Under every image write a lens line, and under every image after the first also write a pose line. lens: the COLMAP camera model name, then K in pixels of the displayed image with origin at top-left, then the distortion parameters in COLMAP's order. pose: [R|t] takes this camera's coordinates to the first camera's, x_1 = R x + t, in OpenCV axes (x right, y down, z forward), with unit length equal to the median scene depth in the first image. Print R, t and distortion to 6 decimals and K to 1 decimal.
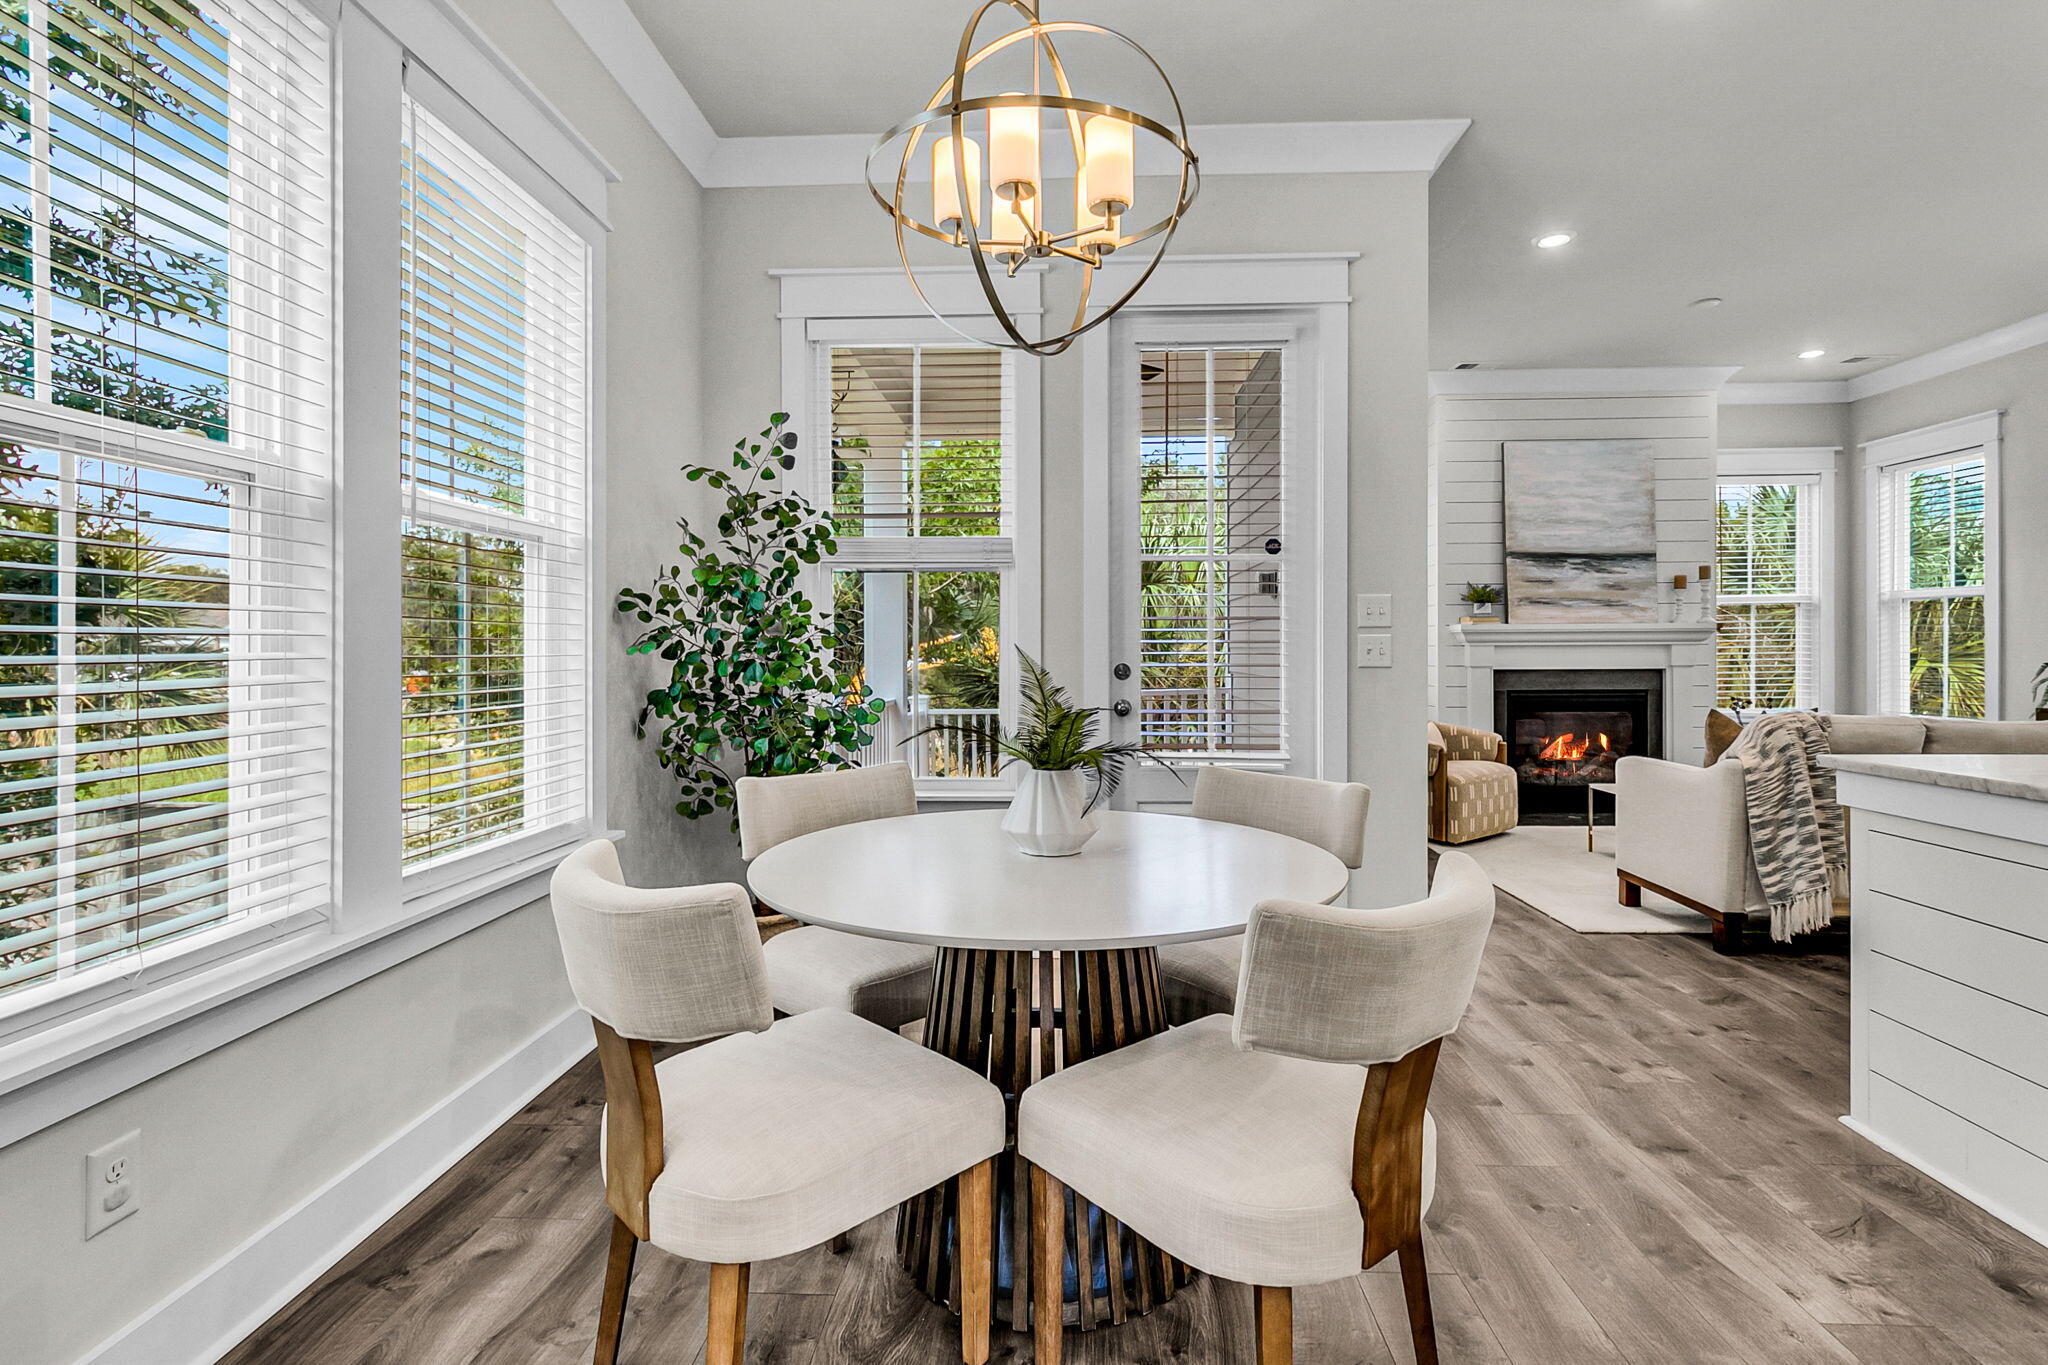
lens RADIAL K [[973.1, 0, 1039.4], [0, 973.1, 653.8], [0, 0, 1]] dist [0.003046, -0.000511]
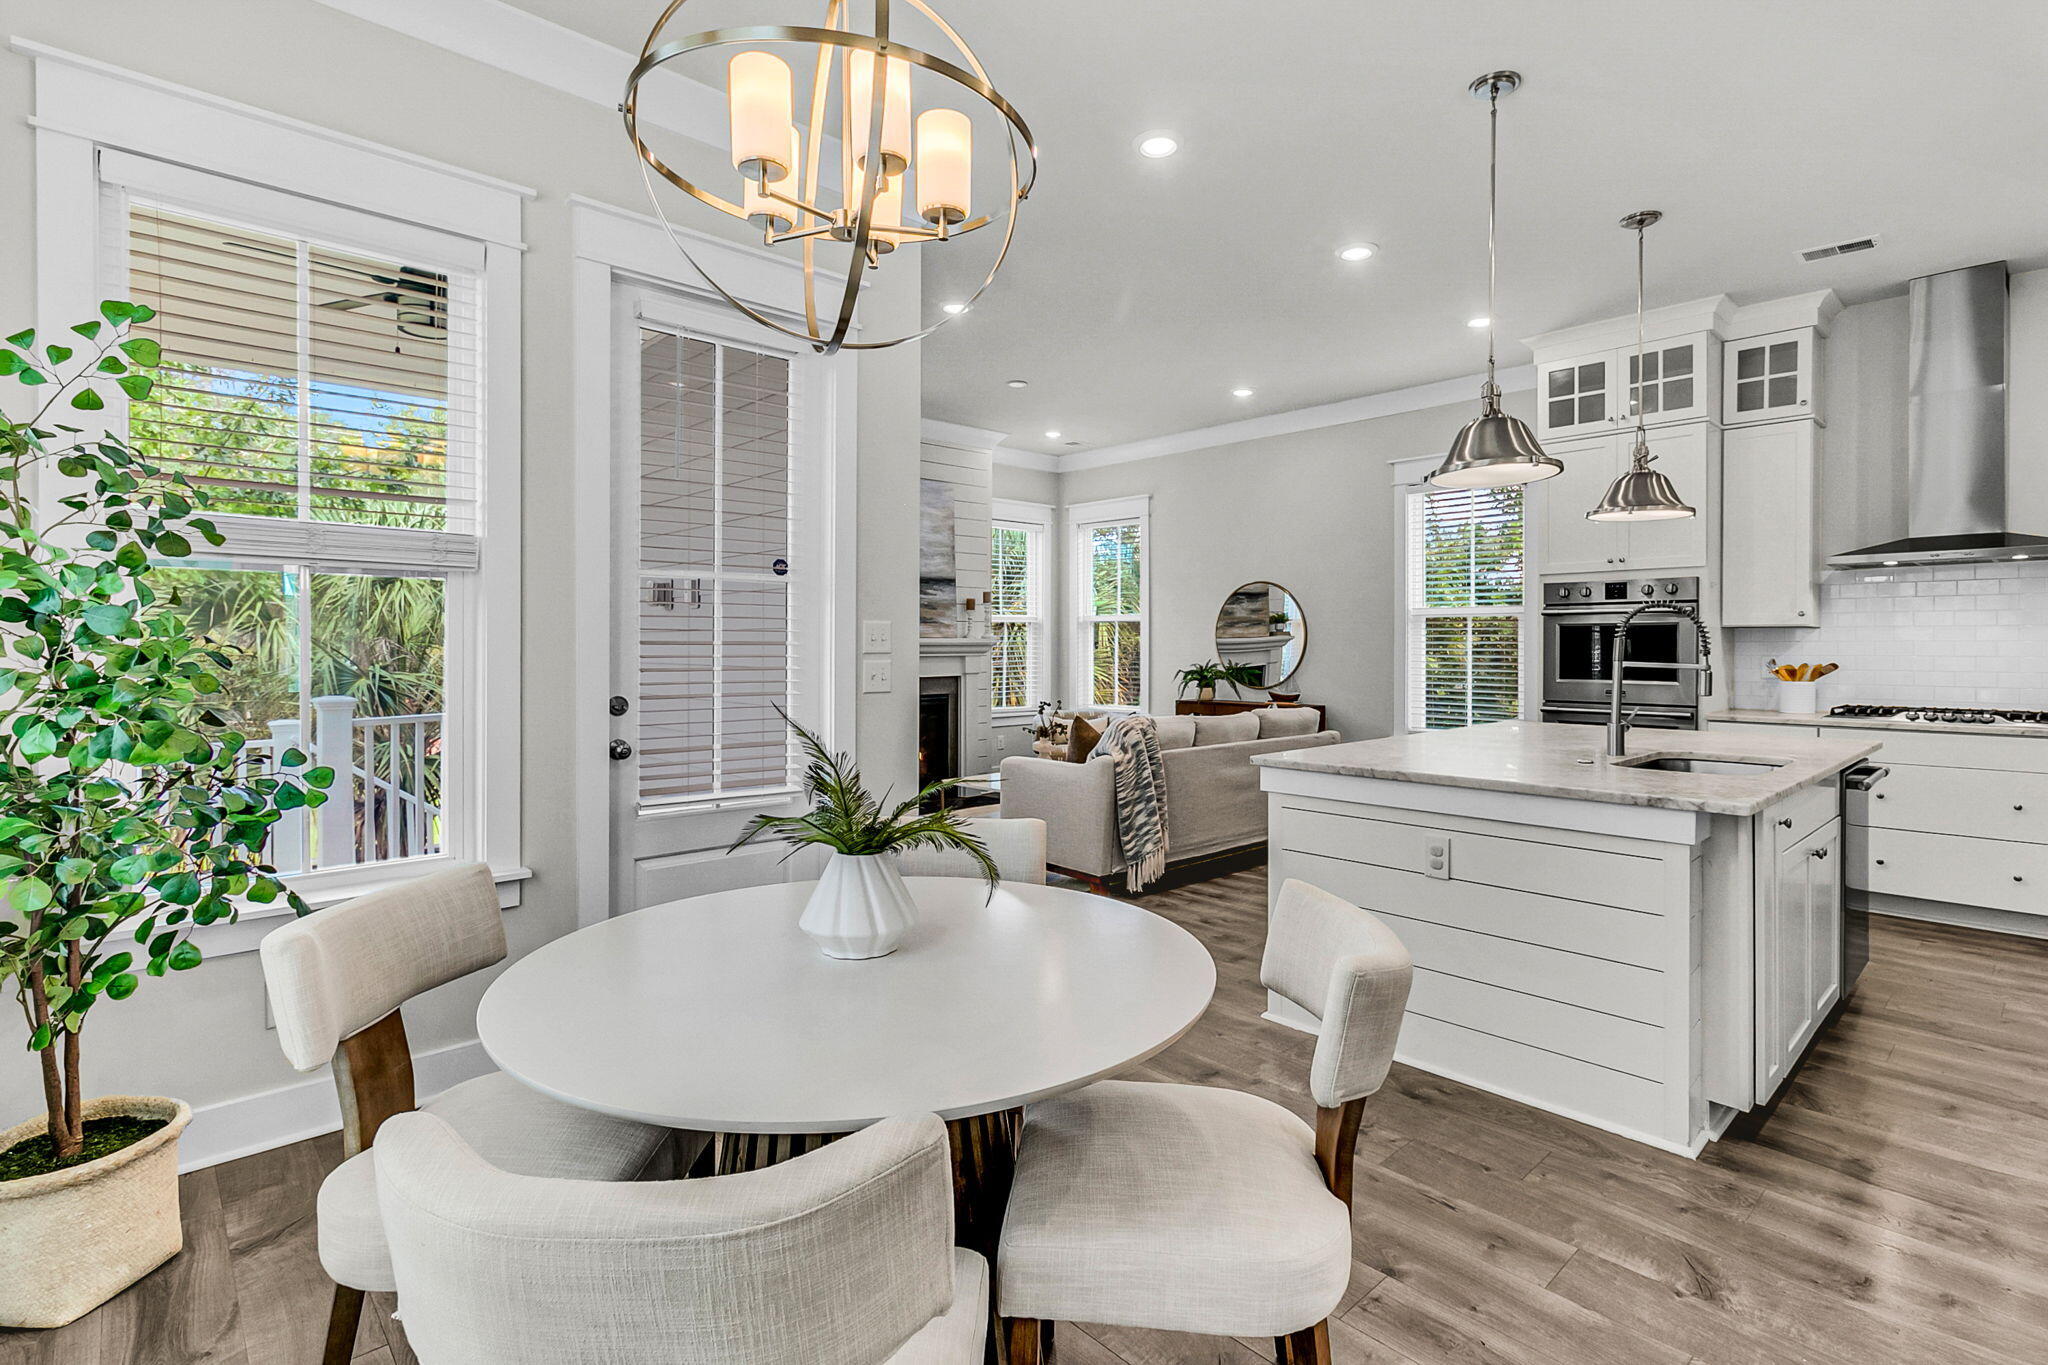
lens RADIAL K [[973.1, 0, 1045.1], [0, 973.1, 643.8], [0, 0, 1]] dist [0.003046, -0.000511]
pose [[0.700442, 0.005236, 0.713691, -0.263709], [-0.001253, 0.999981, -0.006107, -0.031748], [-0.713709, 0.003383, 0.700434, 0.160773]]
